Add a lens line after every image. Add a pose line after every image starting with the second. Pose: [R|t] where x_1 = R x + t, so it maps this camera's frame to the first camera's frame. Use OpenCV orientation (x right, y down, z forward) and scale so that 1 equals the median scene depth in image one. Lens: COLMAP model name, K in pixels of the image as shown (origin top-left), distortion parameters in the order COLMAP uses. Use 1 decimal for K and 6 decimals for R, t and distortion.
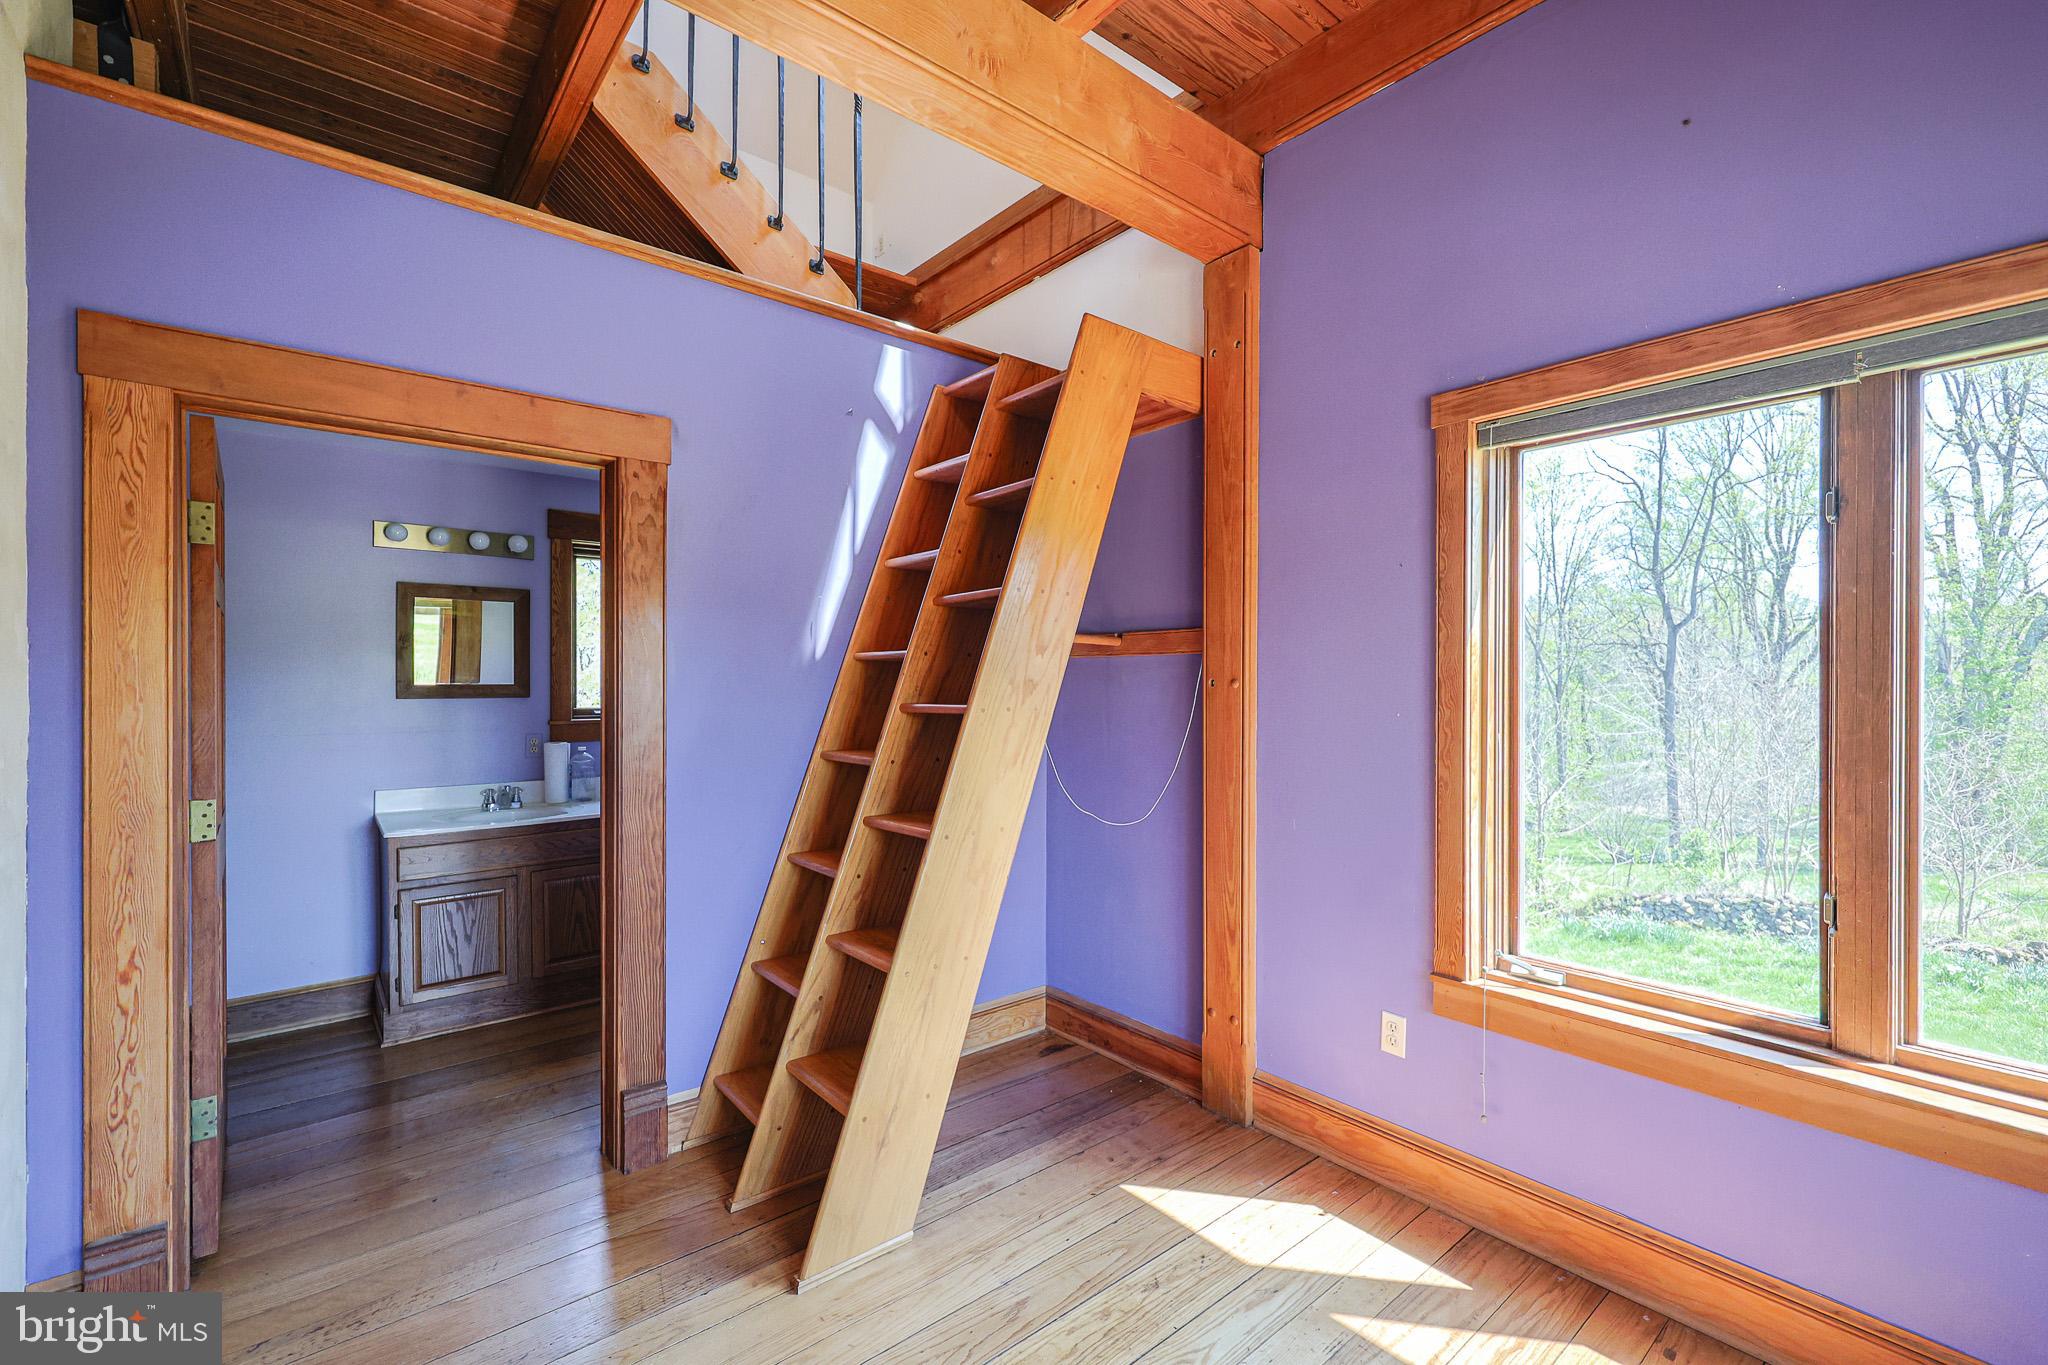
lens RADIAL K [[874.1, 0, 1024.2], [0, 874.1, 677.4], [0, 0, 1]] dist [0.002285, -0.000384]
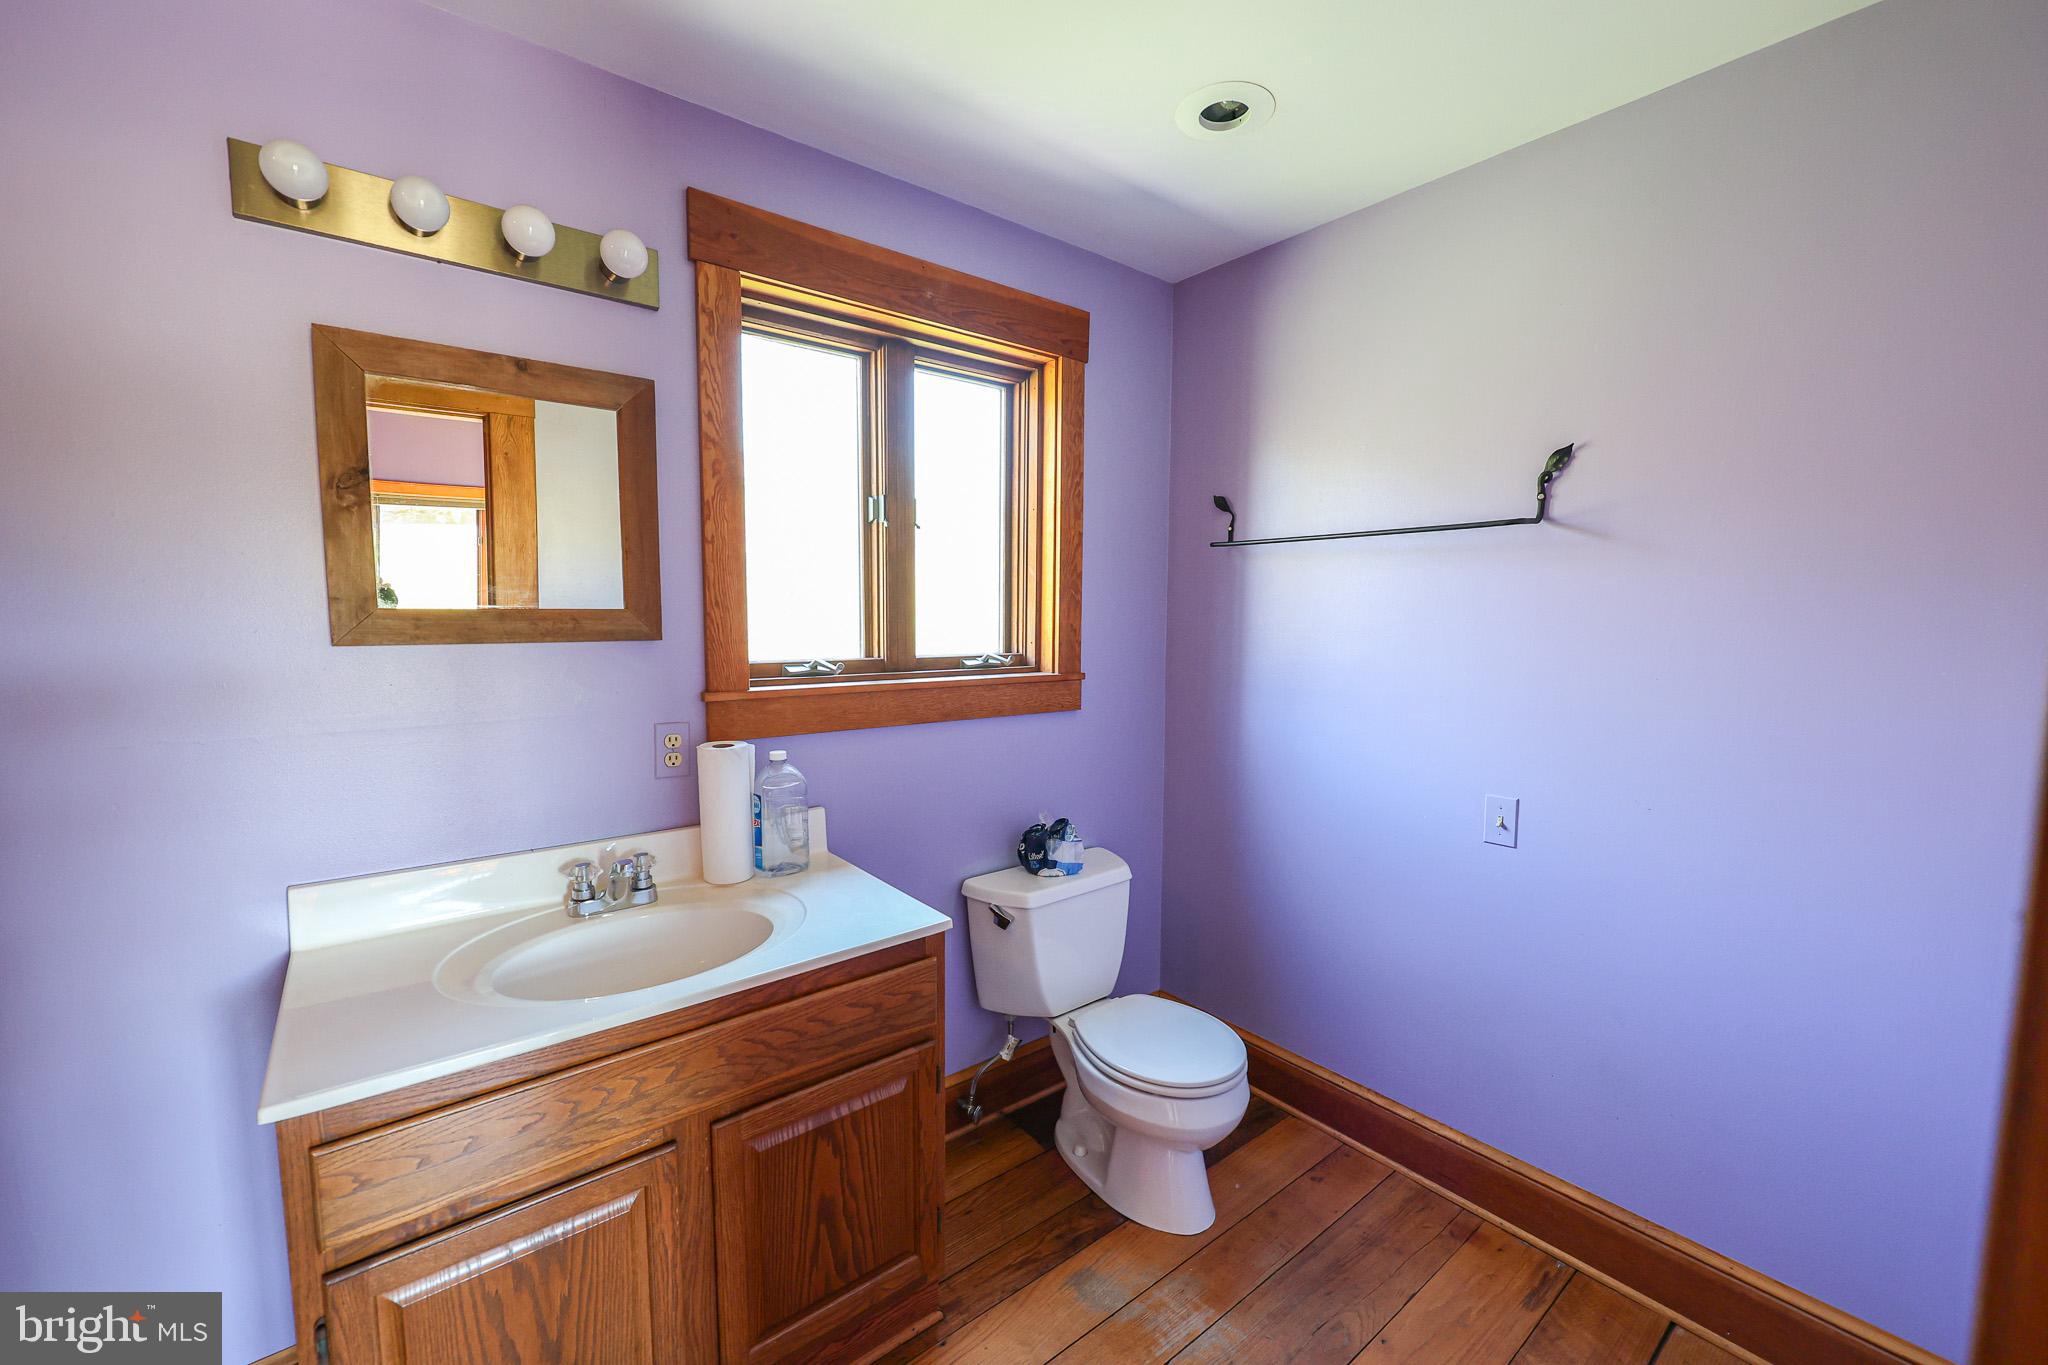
lens RADIAL K [[874.1, 0, 1042.1], [0, 874.1, 676.9], [0, 0, 1]] dist [0.002285, -0.000384]
pose [[0.999579, 0.001806, -0.028970, -0.367580], [0.000476, 0.996908, 0.078573, 0.007684], [0.029023, -0.078554, 0.996487, 0.579647]]
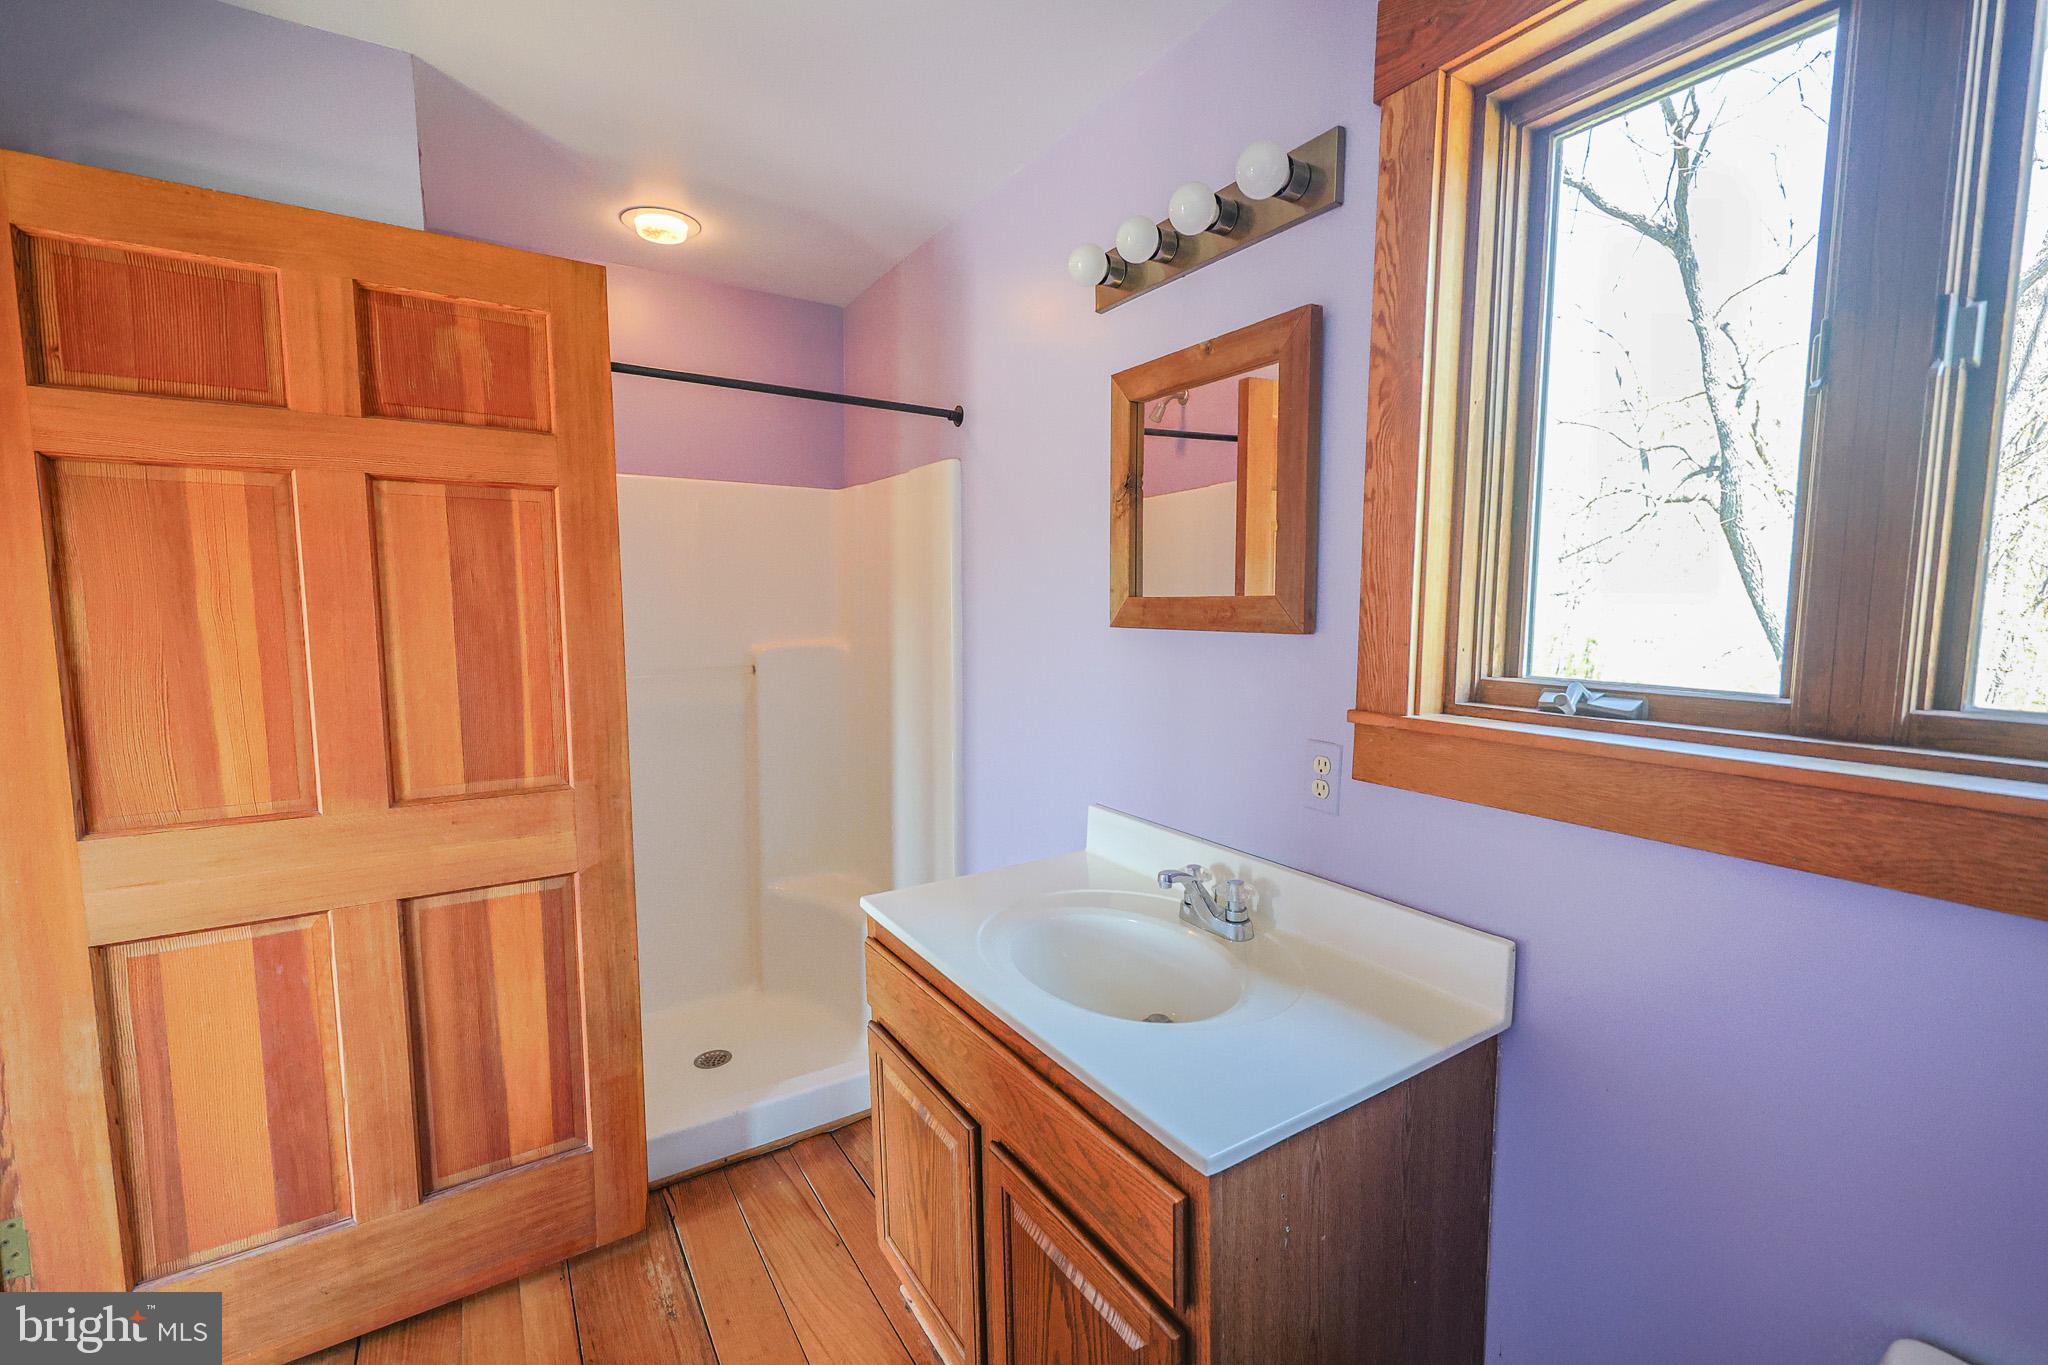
lens RADIAL K [[874.1, 0, 1023.5], [0, 874.1, 698.5], [0, 0, 1]] dist [0.002285, -0.000384]
pose [[-0.118415, 0.099398, -0.987977, -0.216652], [-0.005573, 0.994895, 0.100762, 0.014012], [0.992949, 0.017438, -0.117256, 0.930384]]
